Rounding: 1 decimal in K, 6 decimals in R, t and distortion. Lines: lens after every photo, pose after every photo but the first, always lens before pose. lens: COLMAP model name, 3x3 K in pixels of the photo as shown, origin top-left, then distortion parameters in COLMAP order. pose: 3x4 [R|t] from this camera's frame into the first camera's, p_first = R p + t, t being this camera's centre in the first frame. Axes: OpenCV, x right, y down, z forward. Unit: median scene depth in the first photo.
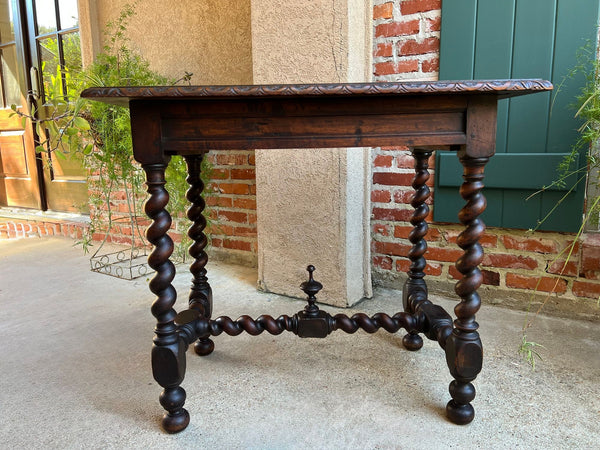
lens RADIAL K [[458.7, 0, 296.8], [0, 458.7, 221.2], [0, 0, 1]] dist [0.053657, -0.070203]
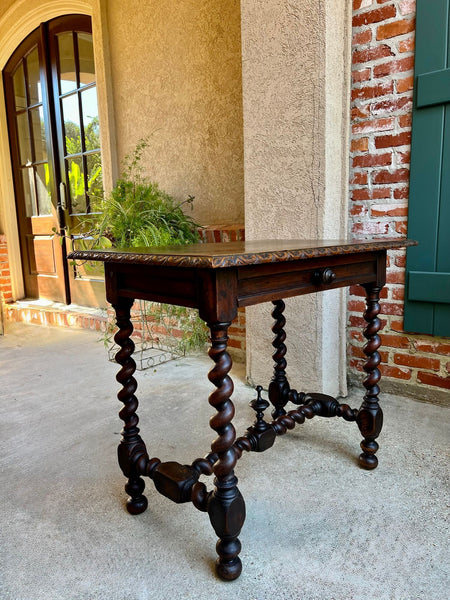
lens RADIAL K [[458.7, 0, 224.9], [0, 458.7, 303.2], [0, 0, 1]] dist [0.053657, -0.070203]
pose [[0.988479, 0.015582, -0.150555, 0.037024], [-0.015914, 0.999873, -0.000999, -0.059153], [0.150521, 0.003383, 0.988601, -0.171976]]
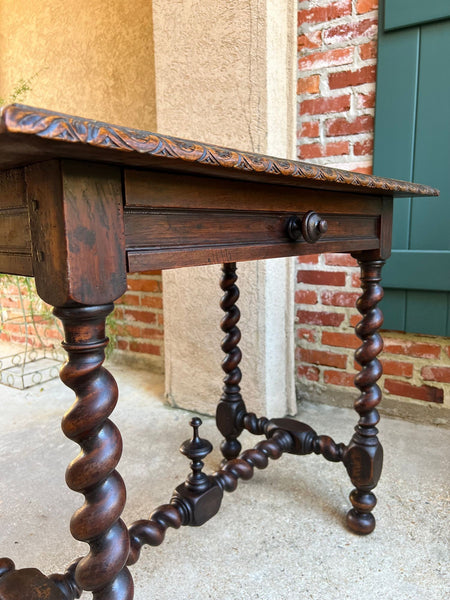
lens RADIAL K [[458.7, 0, 228.0], [0, 458.7, 303.6], [0, 0, 1]] dist [0.053657, -0.070203]
pose [[0.999947, 0.001591, 0.010209, 0.027857], [-0.001527, 0.999980, -0.006185, -0.039125], [-0.010219, 0.006169, 0.999929, 0.138068]]
